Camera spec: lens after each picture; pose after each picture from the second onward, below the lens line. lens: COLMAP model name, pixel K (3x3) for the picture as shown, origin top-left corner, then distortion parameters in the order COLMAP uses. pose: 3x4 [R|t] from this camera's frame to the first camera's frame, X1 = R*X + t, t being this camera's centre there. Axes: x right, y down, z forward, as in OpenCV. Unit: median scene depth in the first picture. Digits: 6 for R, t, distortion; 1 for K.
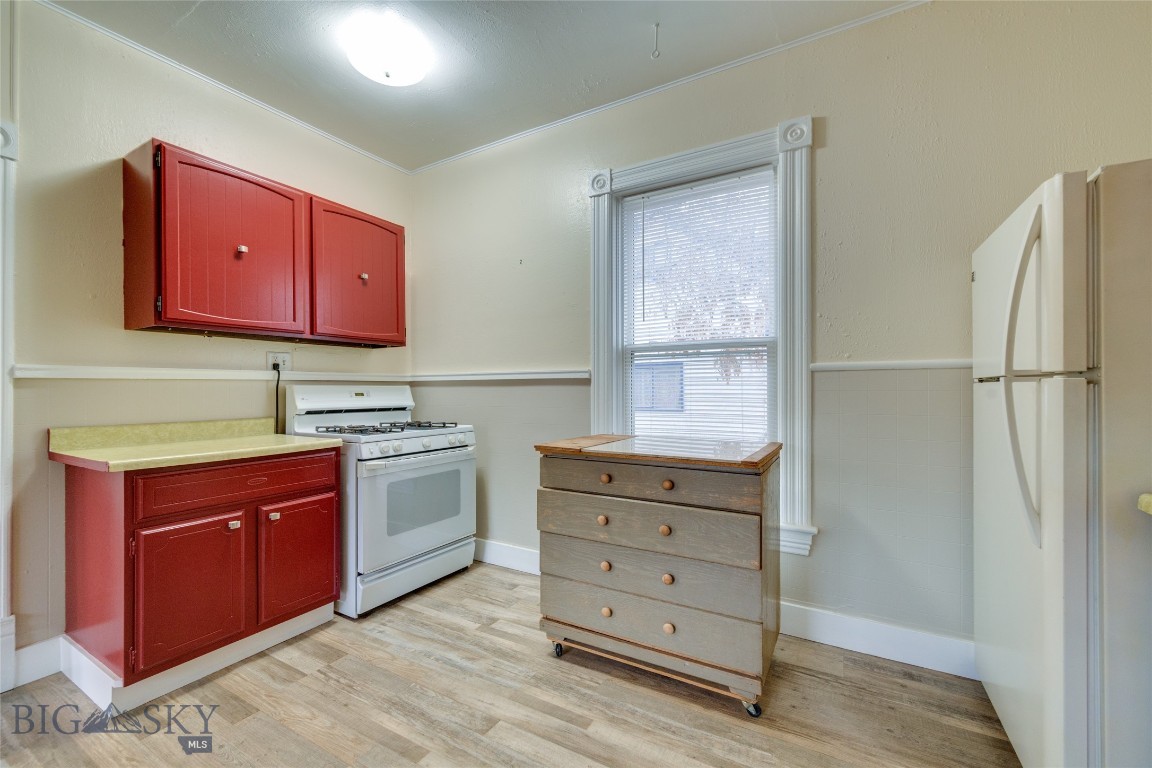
lens RADIAL K [[469.9, 0, 558.9], [0, 469.9, 387.4], [0, 0, 1]] dist [-0.002542, 0.000534]
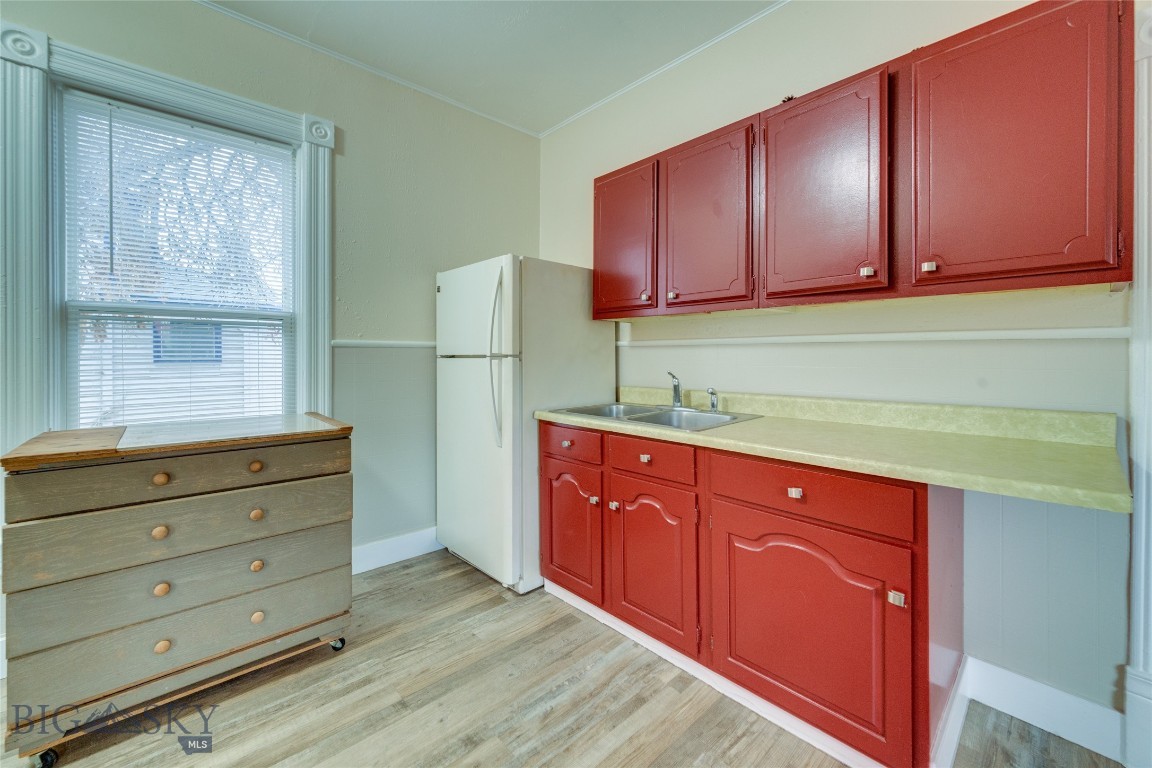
lens RADIAL K [[469.9, 0, 606.5], [0, 469.9, 360.7], [0, 0, 1]] dist [-0.002542, 0.000534]
pose [[0.249106, -0.005583, 0.968460, -0.416451], [-0.007185, 0.999945, 0.007612, -0.014667], [-0.968449, -0.008855, 0.249053, 0.069583]]
